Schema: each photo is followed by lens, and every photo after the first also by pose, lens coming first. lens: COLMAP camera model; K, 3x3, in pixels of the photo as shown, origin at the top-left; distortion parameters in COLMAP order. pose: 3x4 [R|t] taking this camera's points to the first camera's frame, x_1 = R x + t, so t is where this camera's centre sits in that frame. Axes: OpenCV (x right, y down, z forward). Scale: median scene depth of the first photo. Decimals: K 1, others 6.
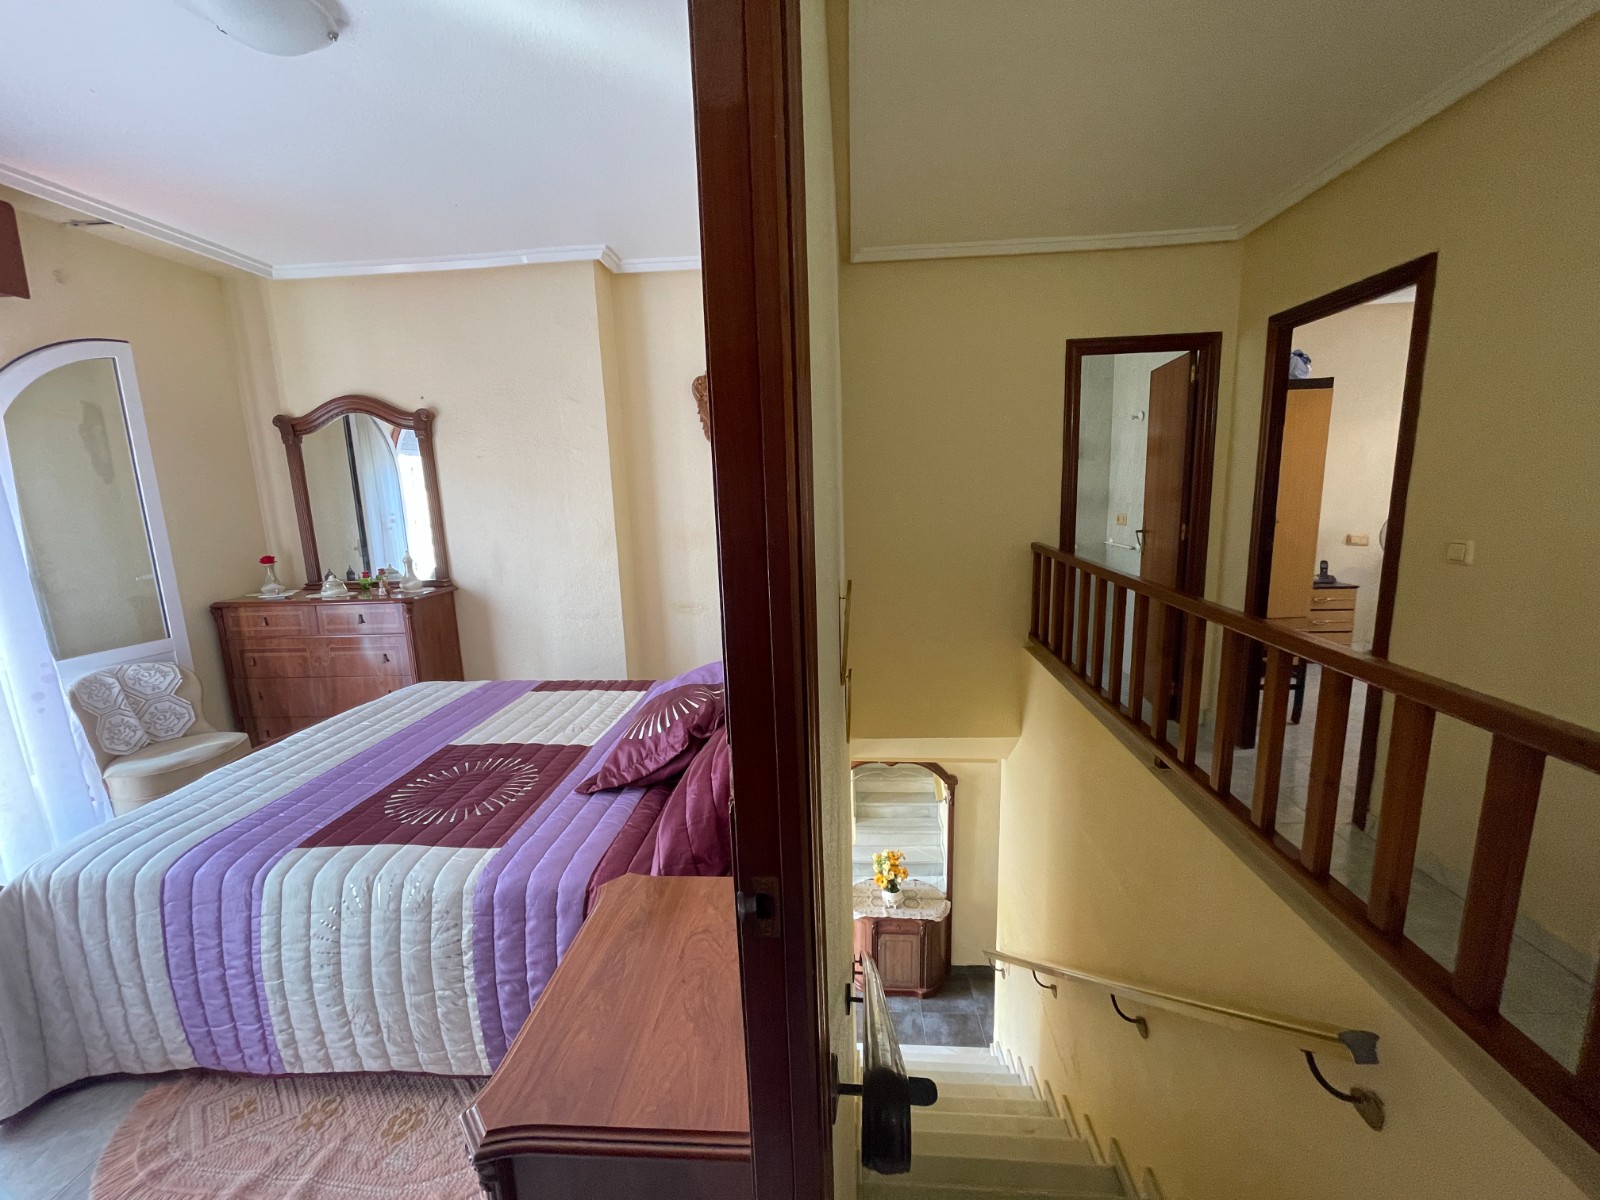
lens RADIAL K [[646.2, 0, 794.0], [0, 646.2, 598.5], [0, 0, 1]] dist [-0.001408, -0.000032]
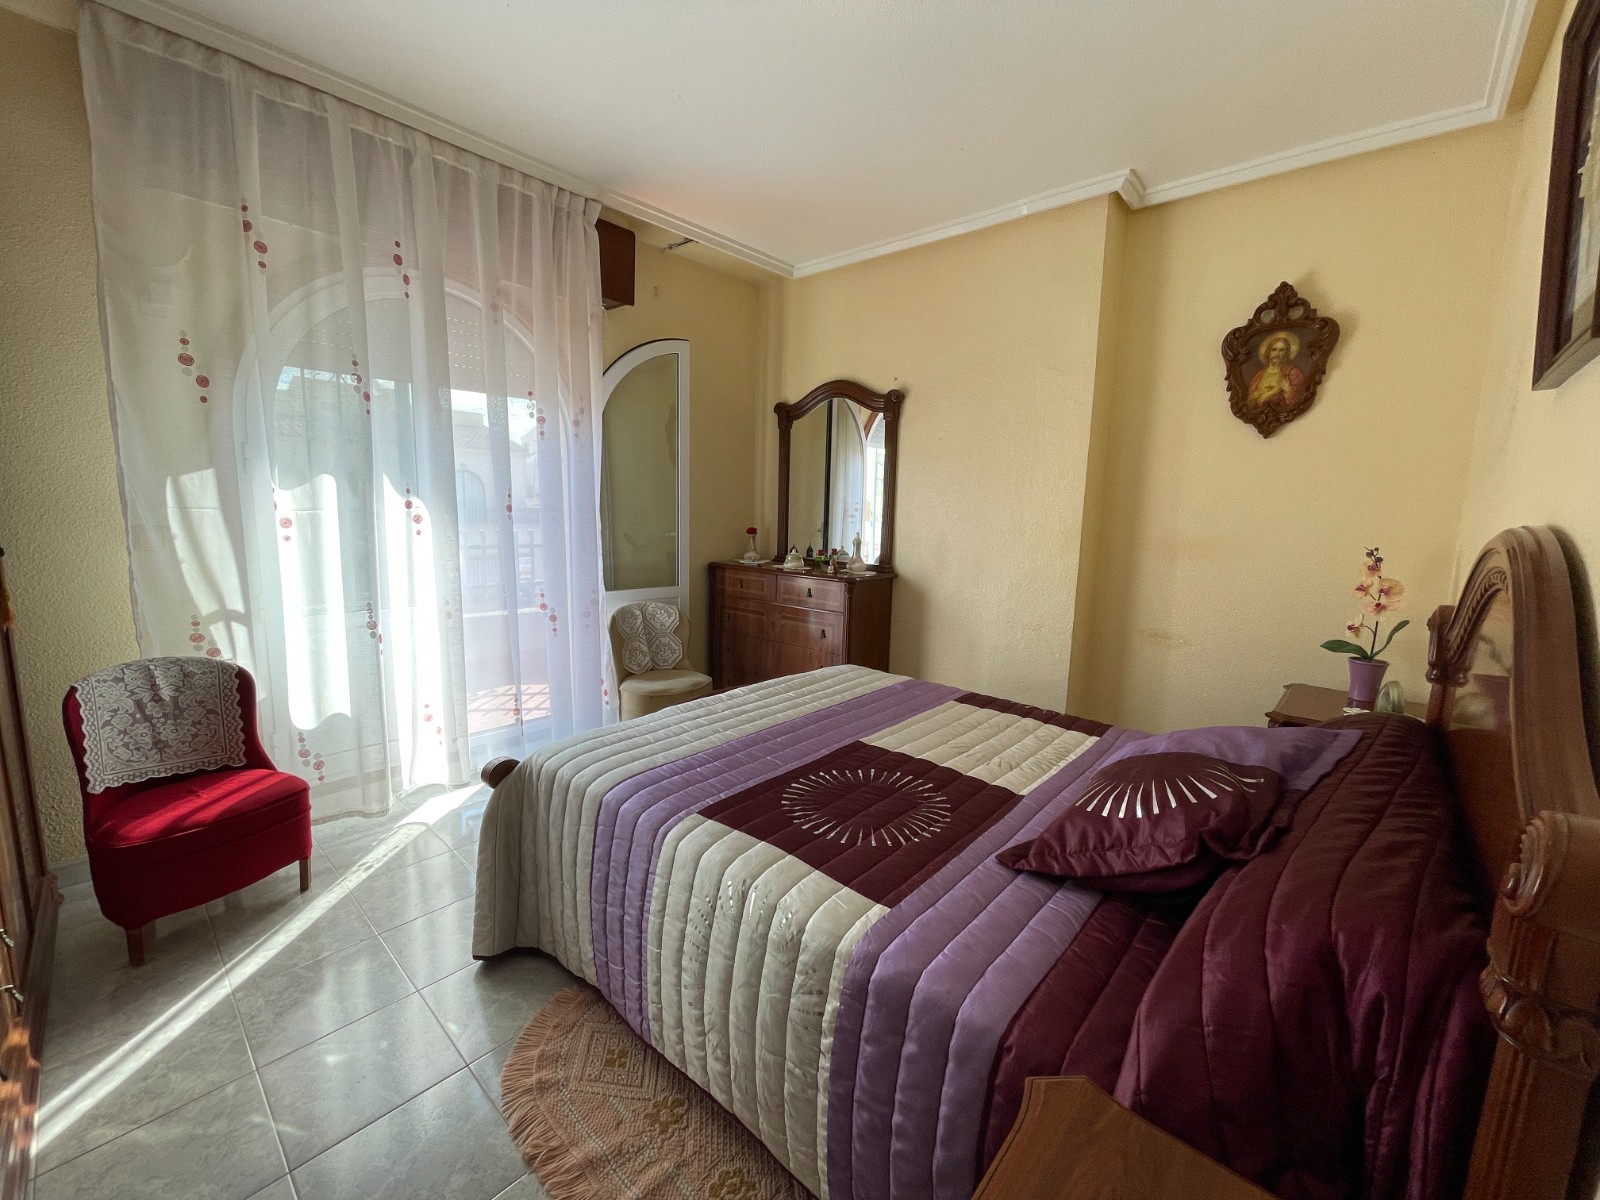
lens RADIAL K [[646.2, 0, 794.0], [0, 646.2, 598.5], [0, 0, 1]] dist [-0.001408, -0.000032]
pose [[0.792534, 0.140683, -0.593379, -0.108998], [-0.154094, 0.987649, 0.028347, 0.023281], [0.590038, 0.068970, 0.804424, 0.225377]]
